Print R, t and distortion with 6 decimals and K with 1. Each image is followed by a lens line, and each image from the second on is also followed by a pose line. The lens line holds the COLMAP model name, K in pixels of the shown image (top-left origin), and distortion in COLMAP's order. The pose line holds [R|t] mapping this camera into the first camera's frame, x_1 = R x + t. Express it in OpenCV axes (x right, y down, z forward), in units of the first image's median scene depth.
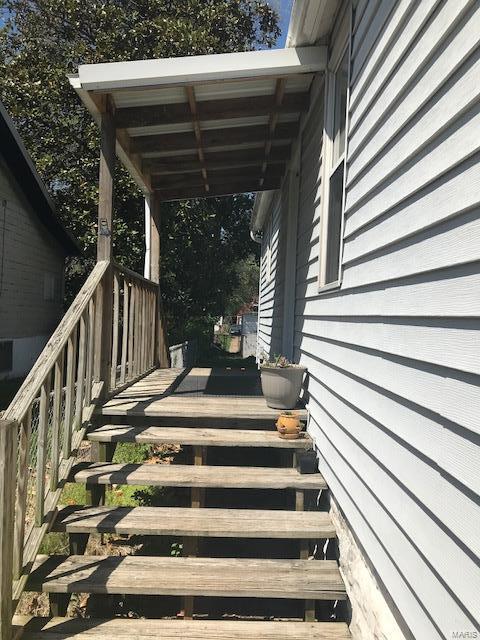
lens RADIAL K [[528.3, 0, 239.0], [0, 528.3, 314.5], [0, 0, 1]] dist [0.038803, -0.043142]
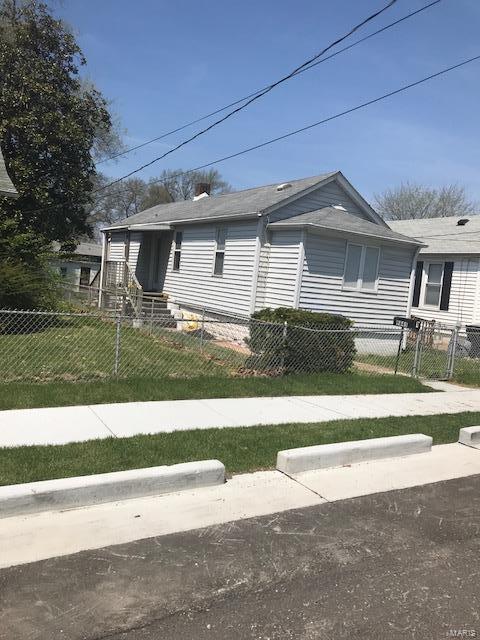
lens RADIAL K [[528.3, 0, 240.1], [0, 528.3, 318.9], [0, 0, 1]] dist [0.038803, -0.043142]
pose [[0.867942, 0.007315, 0.496612, -1.755918], [-0.064129, 0.993172, 0.097452, -0.123254], [-0.492508, -0.116430, 0.862485, -3.713667]]
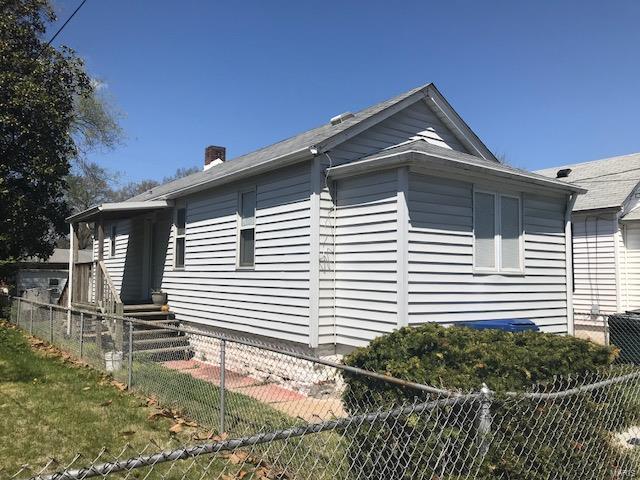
lens RADIAL K [[528.3, 0, 320.9], [0, 528.3, 239.7], [0, 0, 1]] dist [0.038803, -0.043142]
pose [[0.812760, 0.007406, 0.582551, -1.003850], [0.021035, 0.998894, -0.042047, -0.066756], [-0.582218, 0.046428, 0.811706, -2.217170]]
